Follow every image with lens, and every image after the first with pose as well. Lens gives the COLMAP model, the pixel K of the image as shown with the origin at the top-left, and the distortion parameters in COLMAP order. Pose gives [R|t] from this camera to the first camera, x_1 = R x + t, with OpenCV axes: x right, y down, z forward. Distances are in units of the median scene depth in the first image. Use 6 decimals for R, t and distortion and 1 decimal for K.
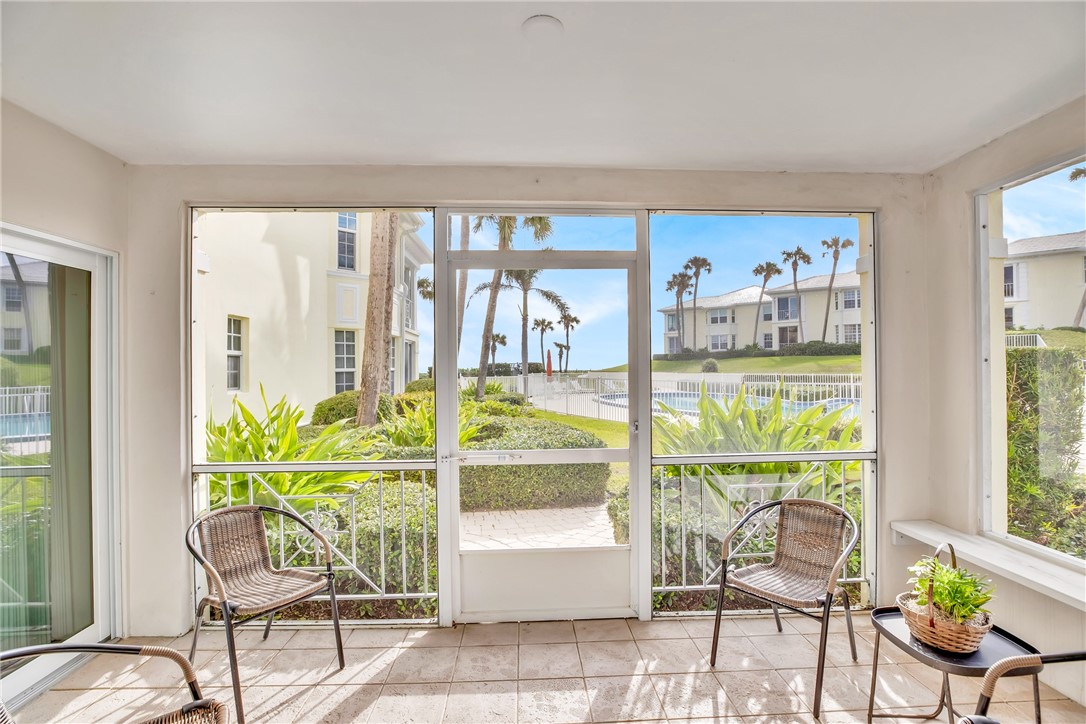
lens RADIAL K [[498.7, 0, 546.7], [0, 498.7, 361.2], [0, 0, 1]] dist [-0.049525, 0.016115]
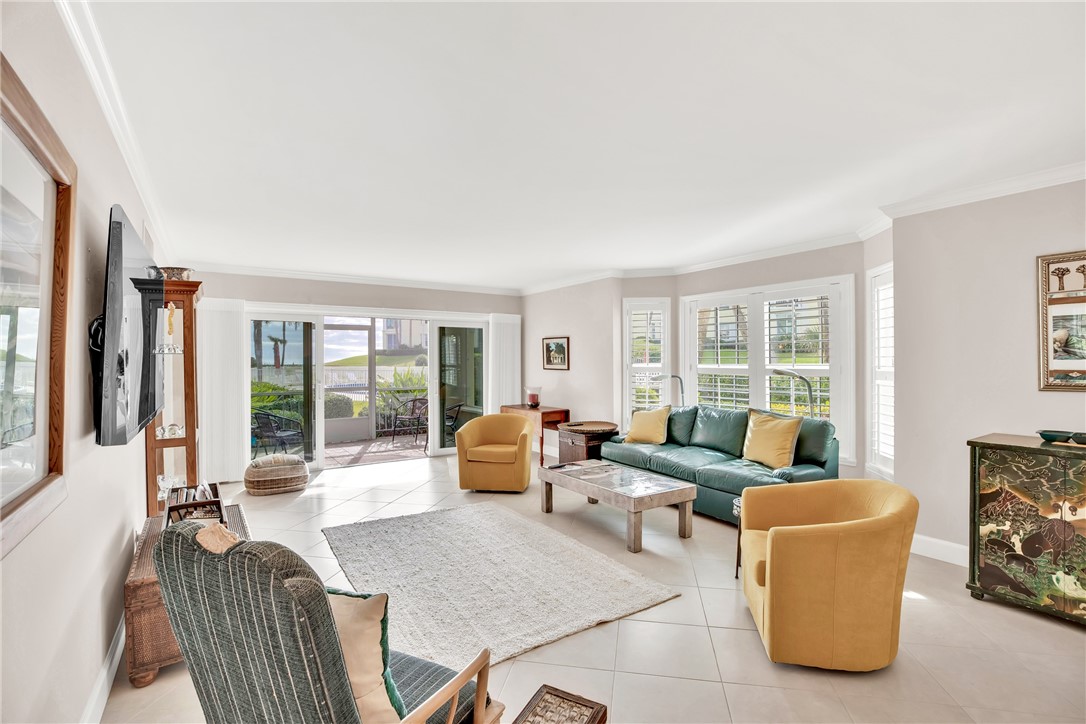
lens RADIAL K [[498.7, 0, 546.7], [0, 498.7, 361.2], [0, 0, 1]] dist [-0.049525, 0.016115]
pose [[0.852456, 0.000307, 0.522799, -0.029923], [-0.006259, 0.999934, 0.009619, -0.001648], [-0.522762, -0.011472, 0.852401, -0.132352]]
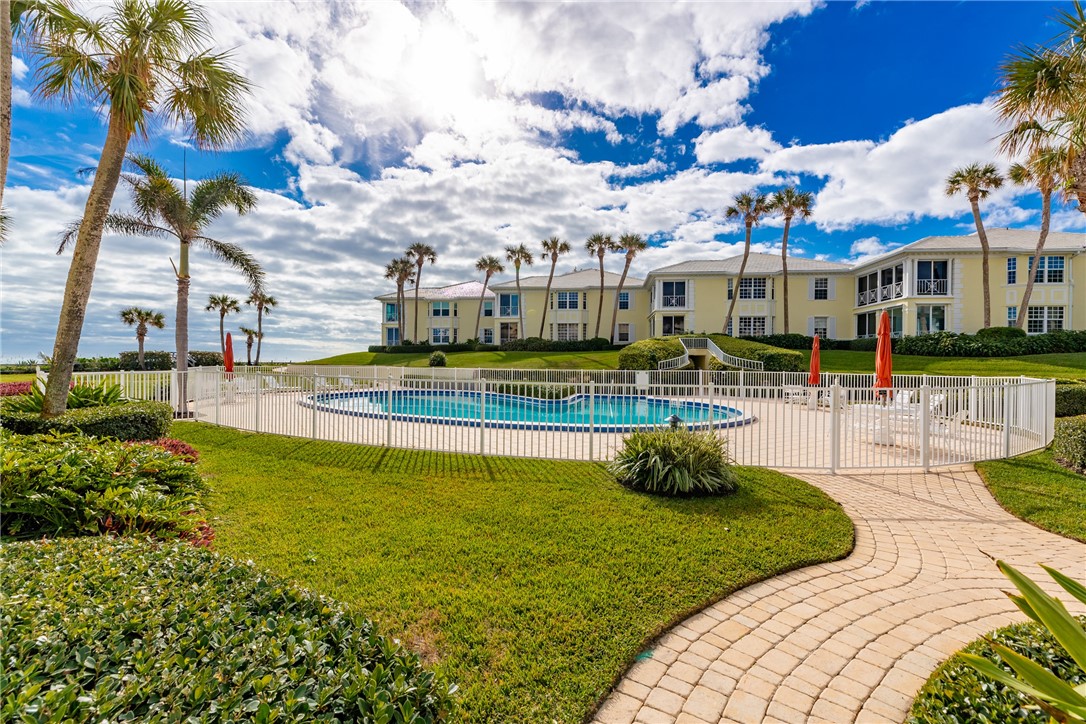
lens RADIAL K [[484.6, 0, 543.0], [0, 484.6, 362.0], [0, 0, 1]] dist [-0.000072, 0.013897]
pose [[0.841269, 0.013286, 0.540453, 0.003933], [-0.021291, 0.999737, 0.008565, 0.001252], [-0.540197, -0.018712, 0.841330, 0.097628]]
